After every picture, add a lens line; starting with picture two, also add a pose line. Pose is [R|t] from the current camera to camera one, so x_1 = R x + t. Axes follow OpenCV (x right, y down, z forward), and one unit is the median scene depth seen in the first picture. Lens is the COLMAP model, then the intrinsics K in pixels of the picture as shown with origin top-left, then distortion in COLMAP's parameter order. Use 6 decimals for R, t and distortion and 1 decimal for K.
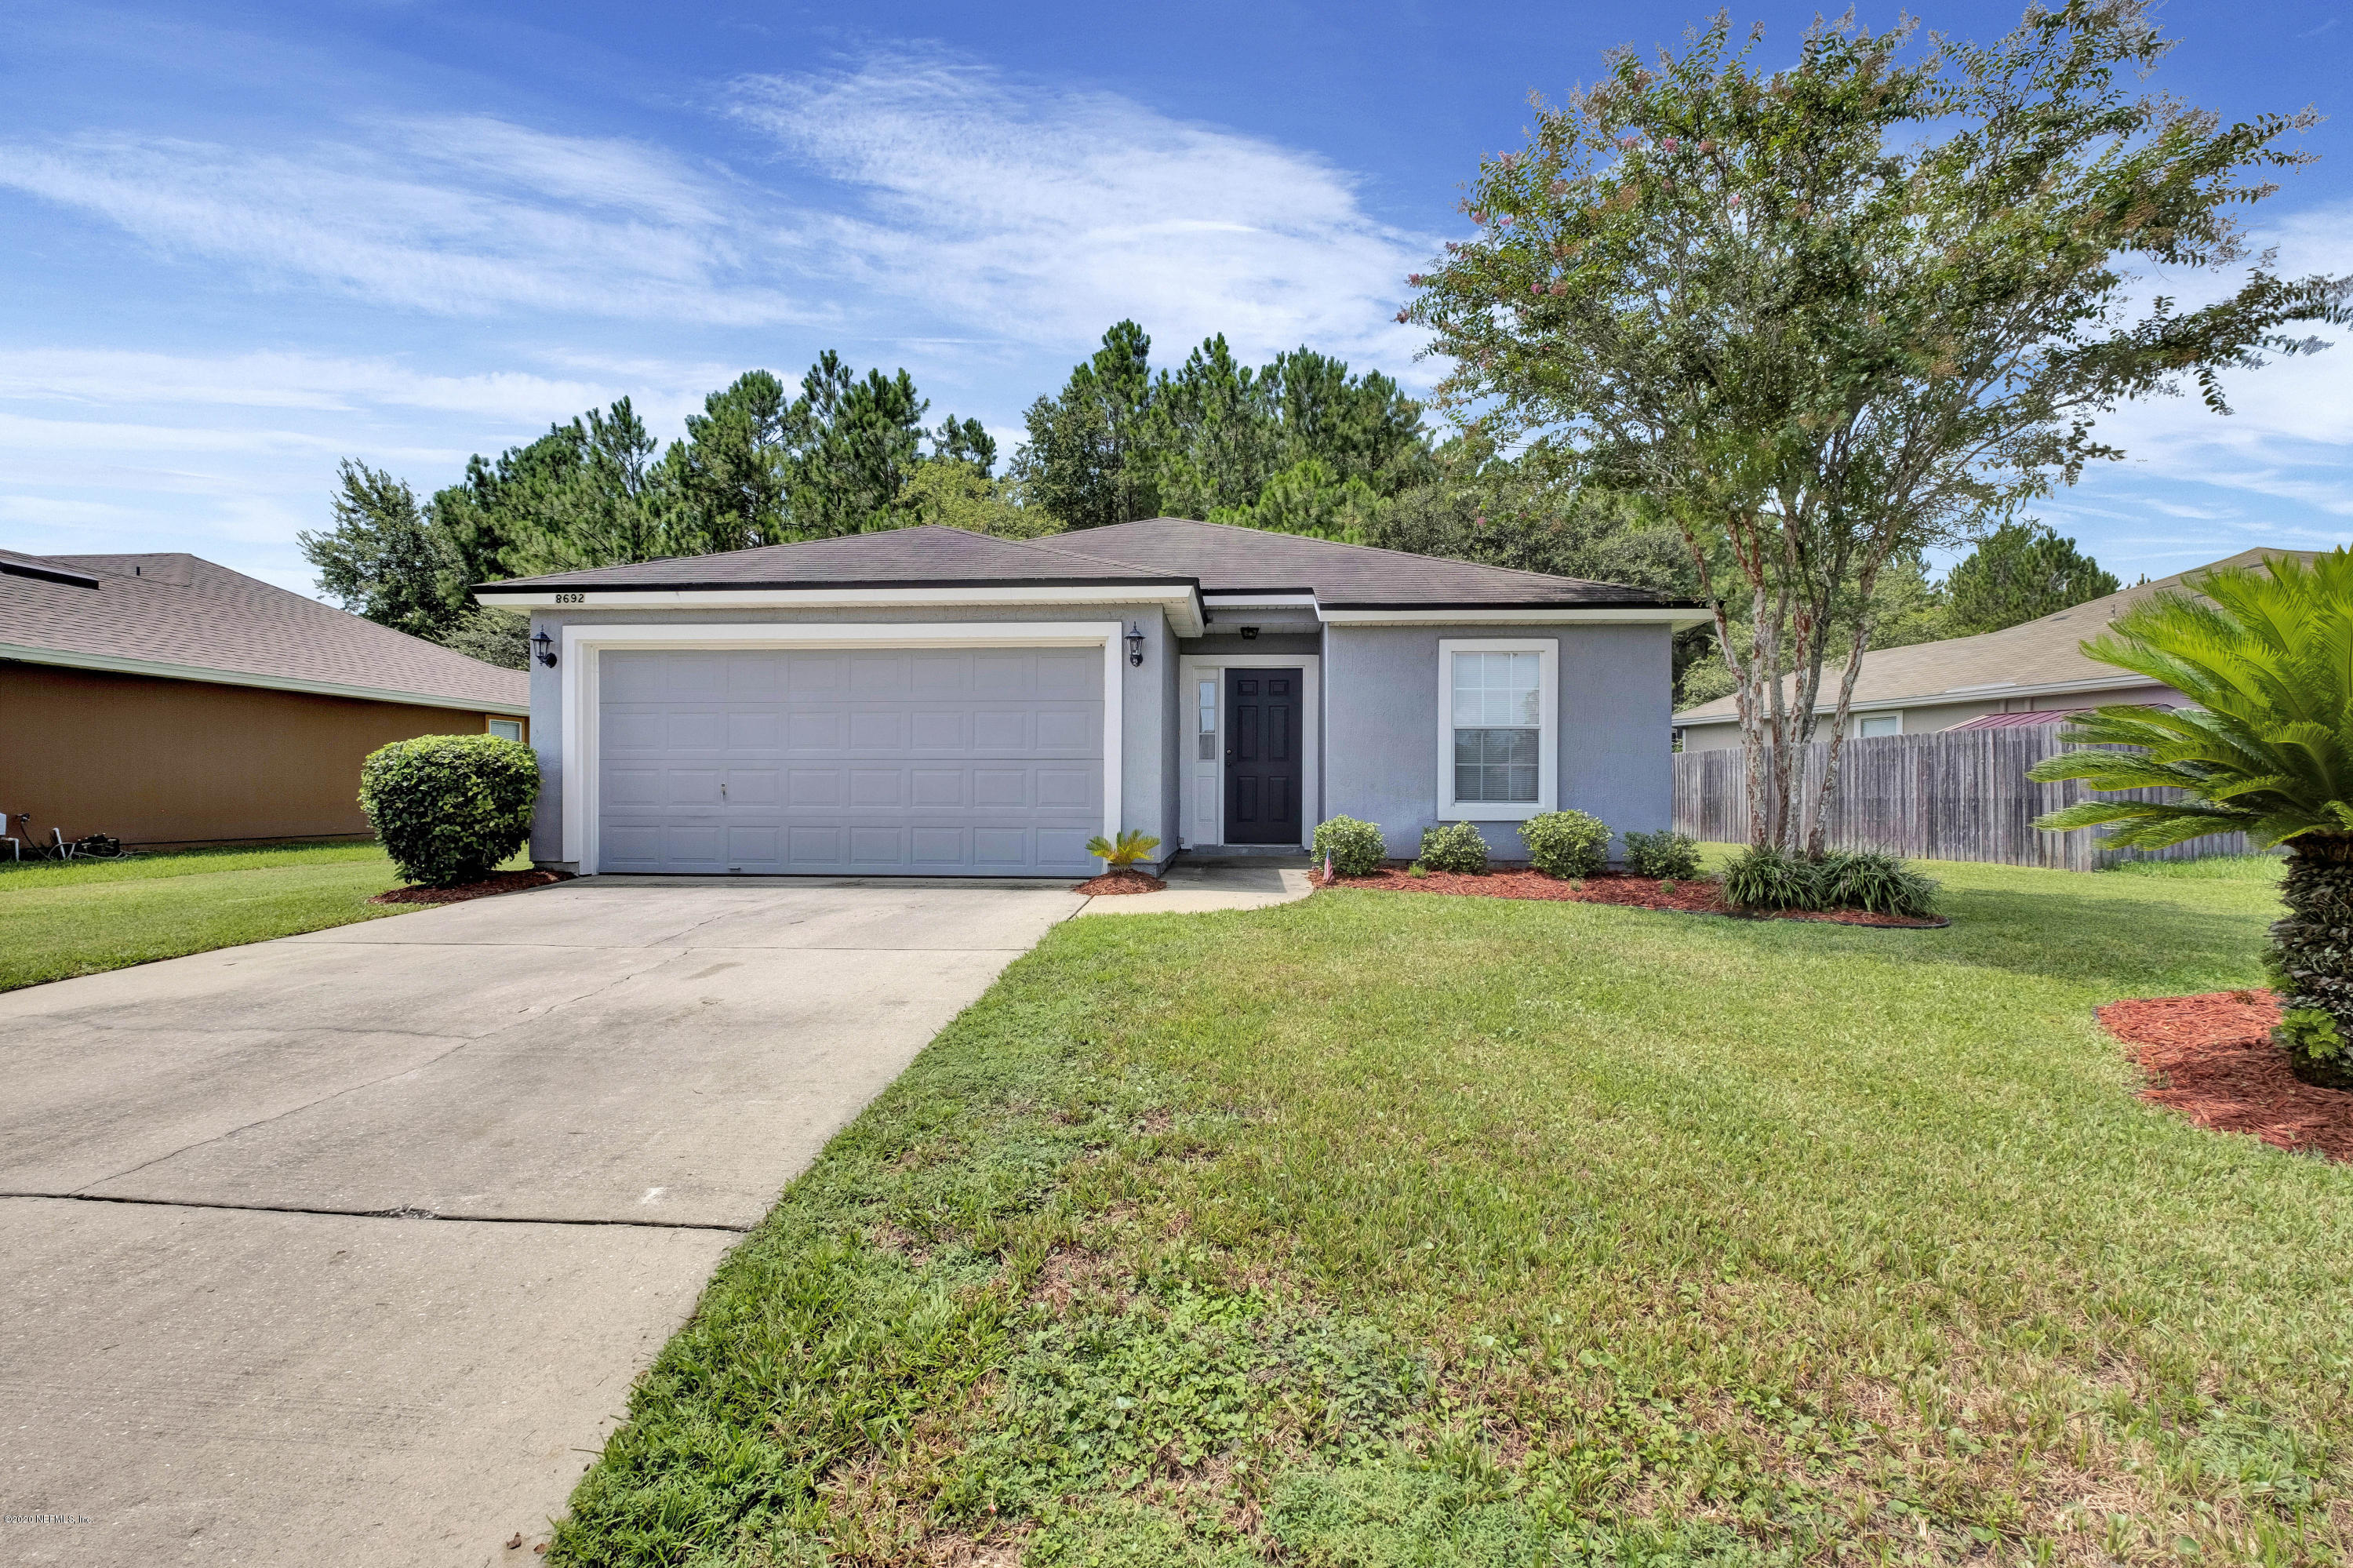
lens RADIAL K [[1023.2, 0, 1170.0], [0, 1023.2, 794.7], [0, 0, 1]] dist [-0.013258, 0.001066]
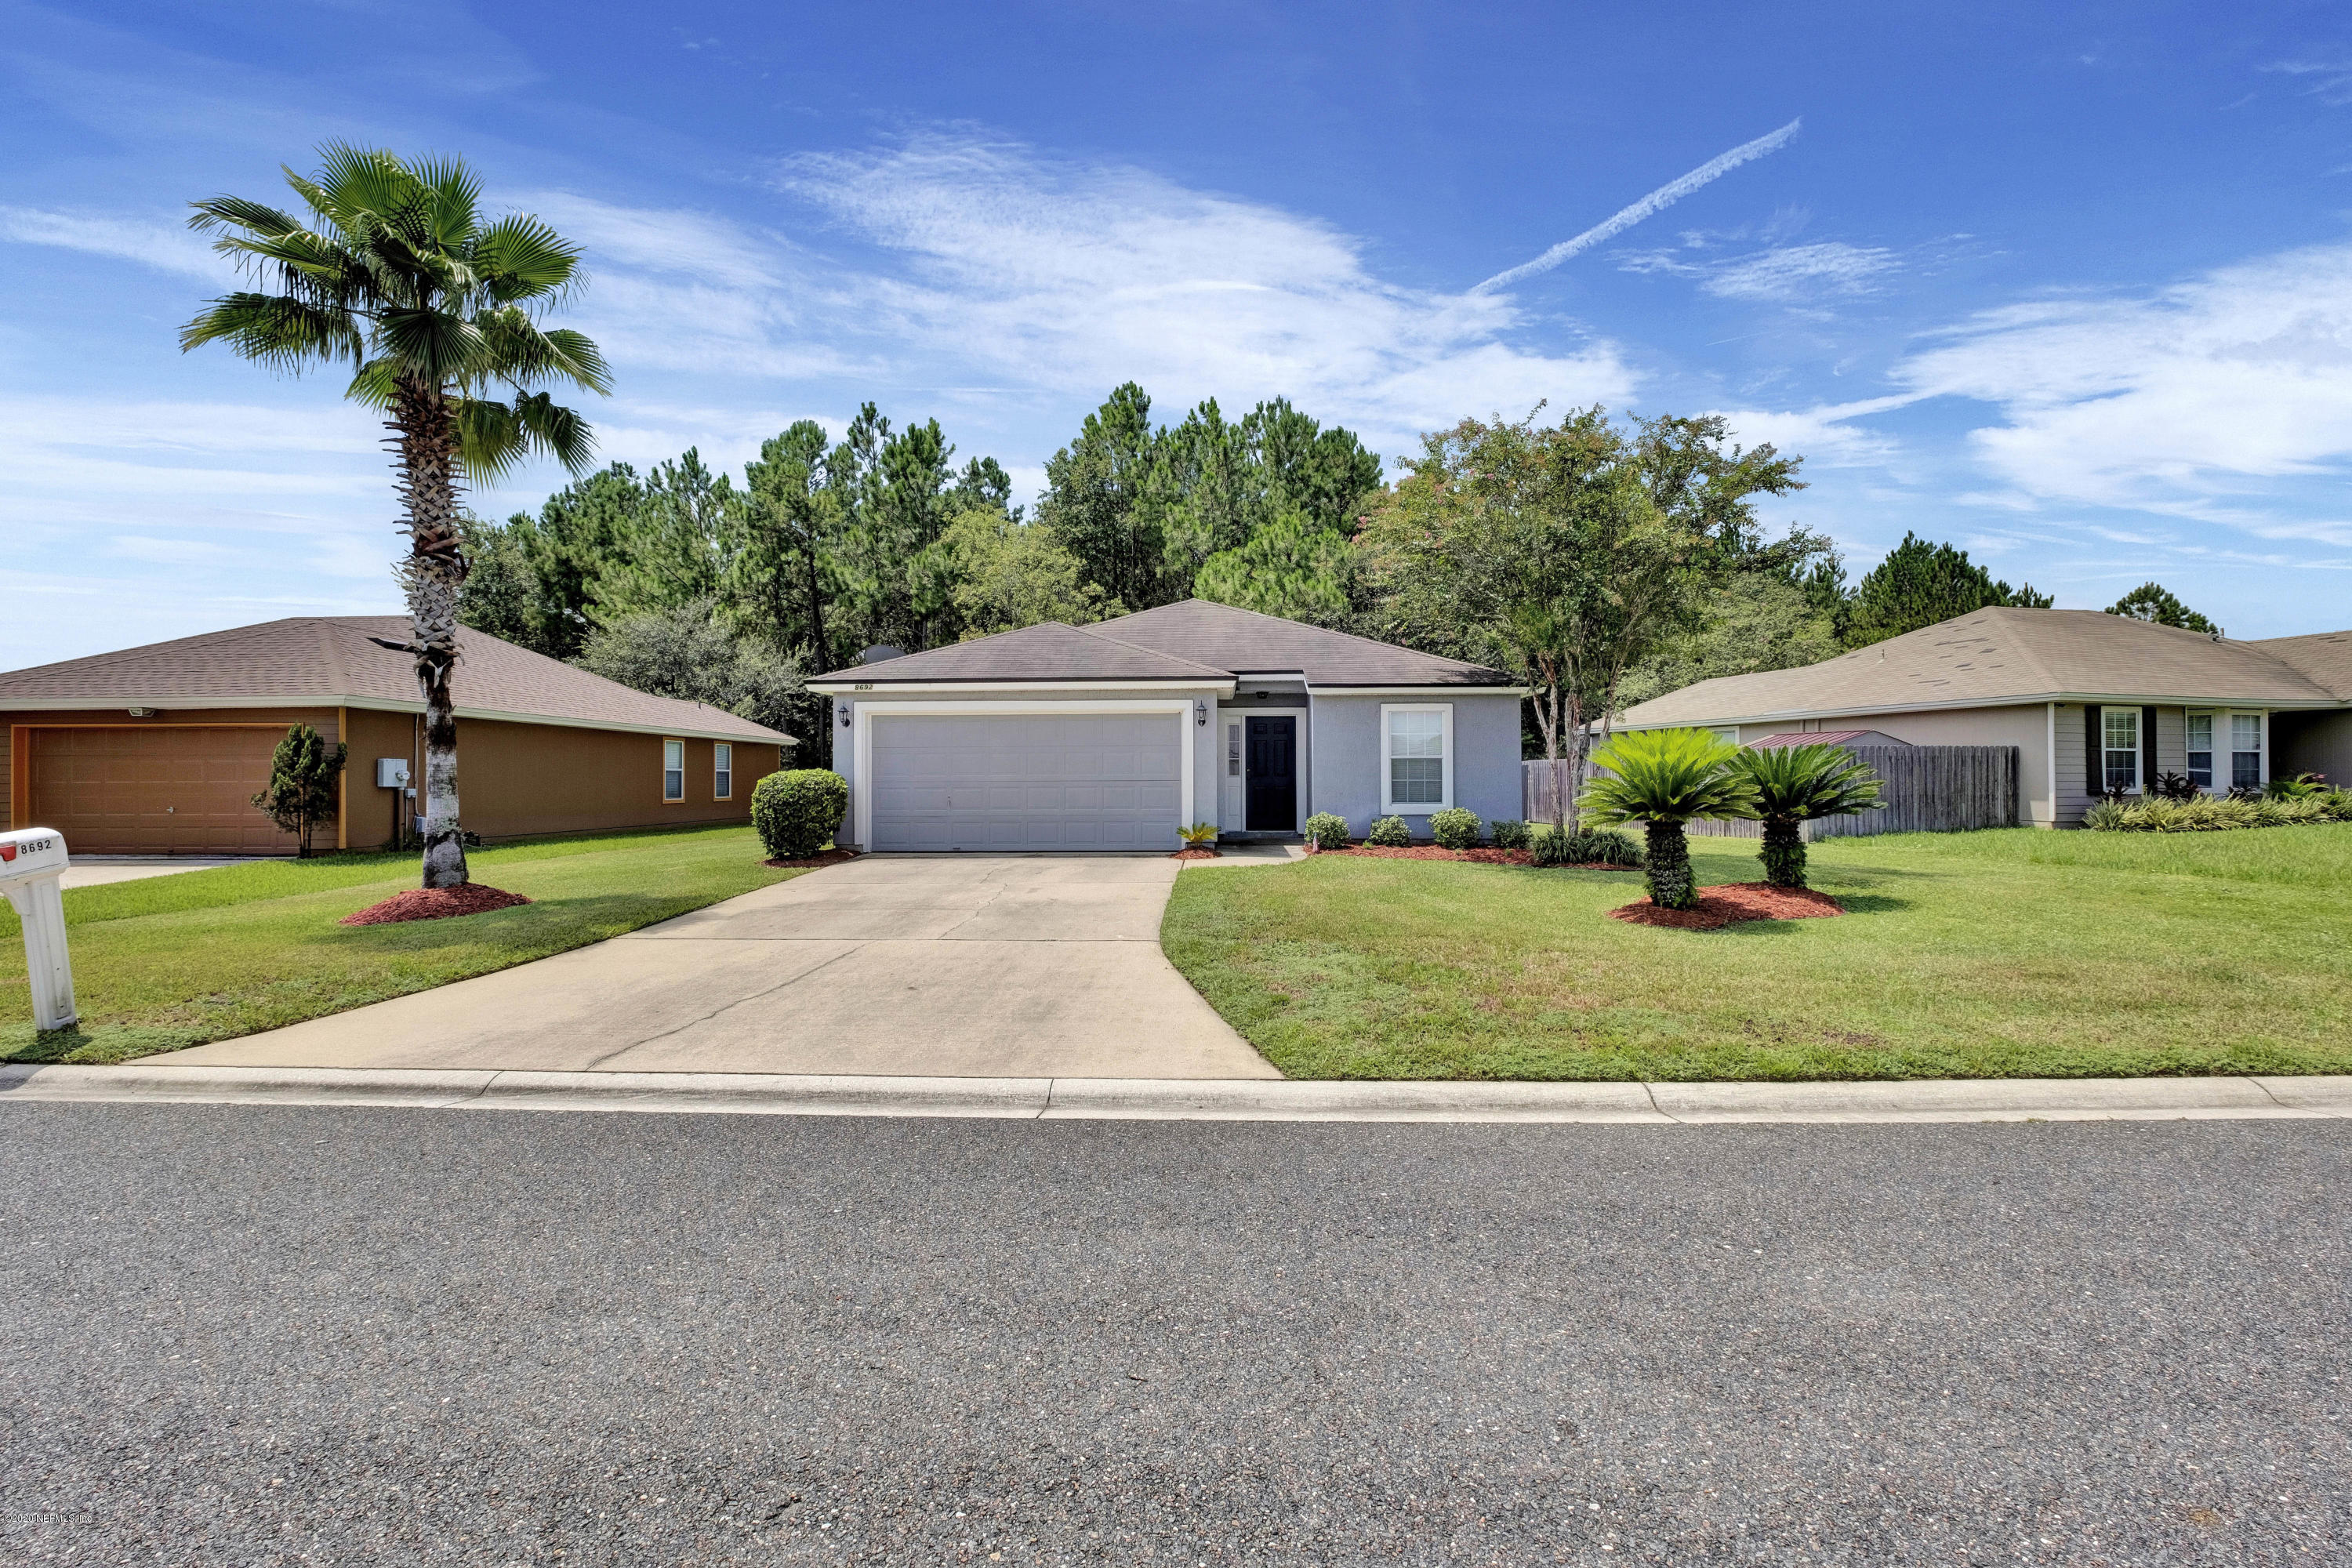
lens RADIAL K [[1022.7, 0, 1178.4], [0, 1022.7, 778.1], [0, 0, 1]] dist [-0.013258, 0.001066]
pose [[0.999420, -0.007886, 0.033115, -0.032333], [0.008074, 0.999952, -0.005545, -0.007493], [-0.033070, 0.005809, 0.999436, -0.174063]]
